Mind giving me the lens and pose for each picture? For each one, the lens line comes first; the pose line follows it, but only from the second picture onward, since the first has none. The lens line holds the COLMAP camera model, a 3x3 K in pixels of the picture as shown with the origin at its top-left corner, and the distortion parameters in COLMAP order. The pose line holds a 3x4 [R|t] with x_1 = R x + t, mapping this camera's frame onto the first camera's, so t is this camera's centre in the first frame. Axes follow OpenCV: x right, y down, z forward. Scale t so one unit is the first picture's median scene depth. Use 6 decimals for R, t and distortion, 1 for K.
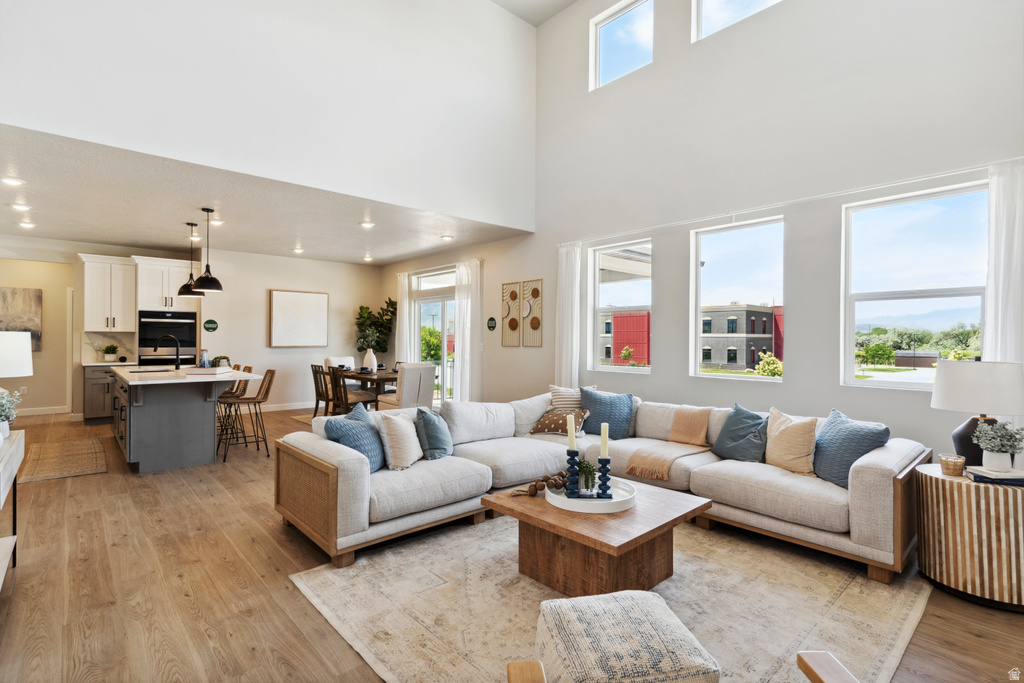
lens RADIAL K [[485.9, 0, 512.0], [0, 485.9, 341.5], [0, 0, 1]] dist [-0.000435, -0.000560]
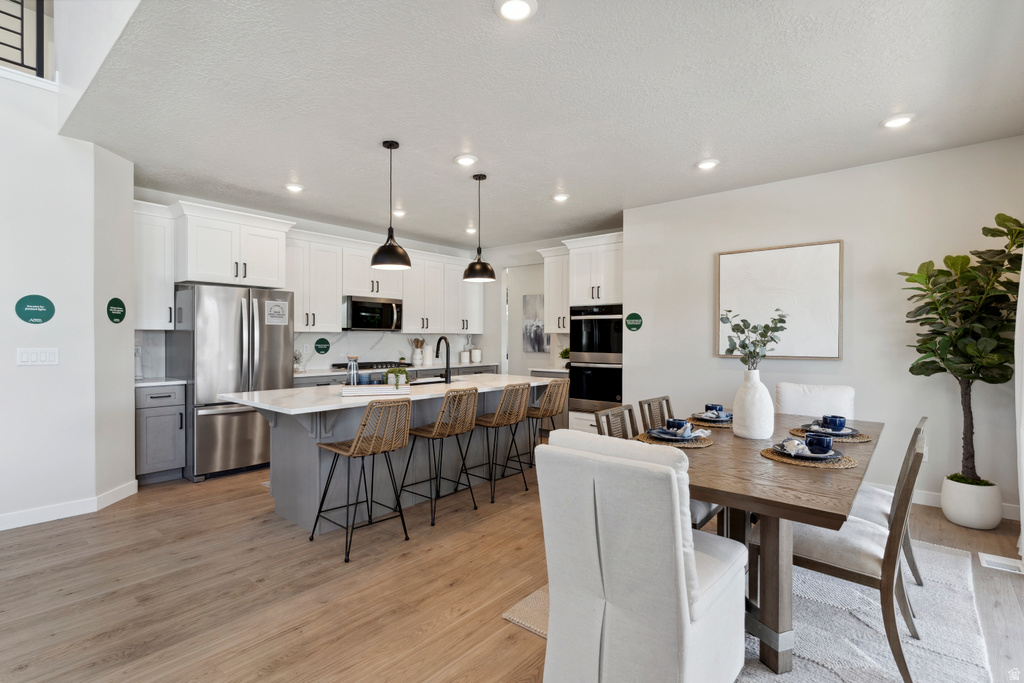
lens RADIAL K [[492.7, 0, 505.1], [0, 492.7, 343.7], [0, 0, 1]] dist [0.002648, -0.000050]
pose [[0.128457, 0.004812, -0.991703, 0.037691], [-0.009295, 0.999950, 0.003648, -0.003298], [0.991672, 0.008750, 0.128495, 0.762099]]
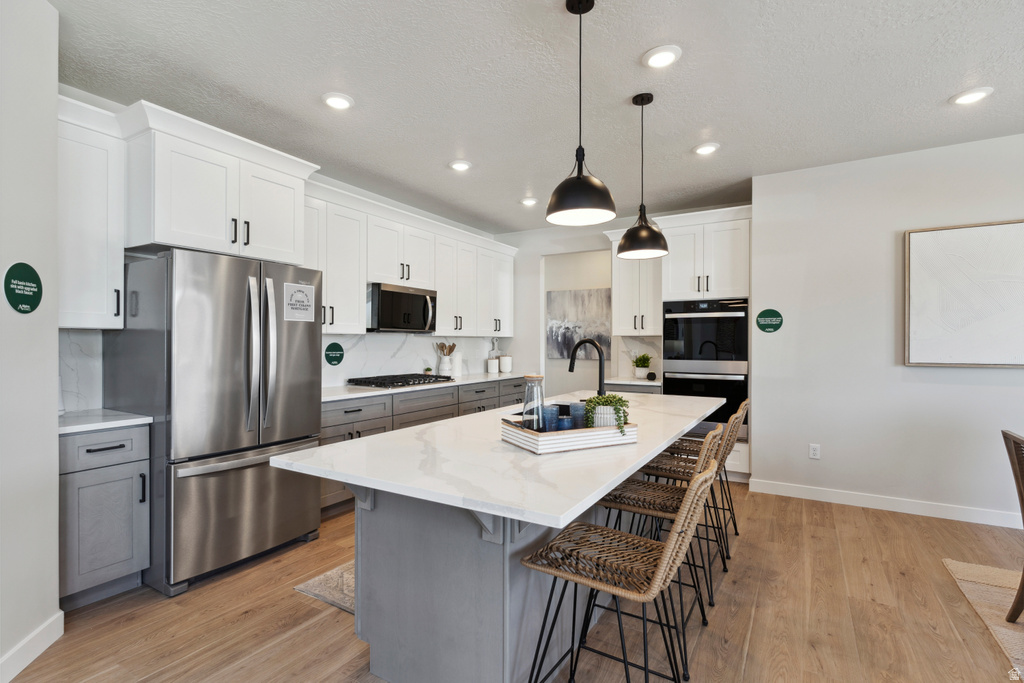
lens RADIAL K [[487.9, 0, 504.2], [0, 487.9, 344.4], [0, 0, 1]] dist [-0.001289, -0.000567]
pose [[0.285673, -0.003608, -0.958320, -0.205028], [-0.005418, 0.999971, -0.005380, -0.002705], [0.958312, 0.006729, 0.285645, 0.596725]]
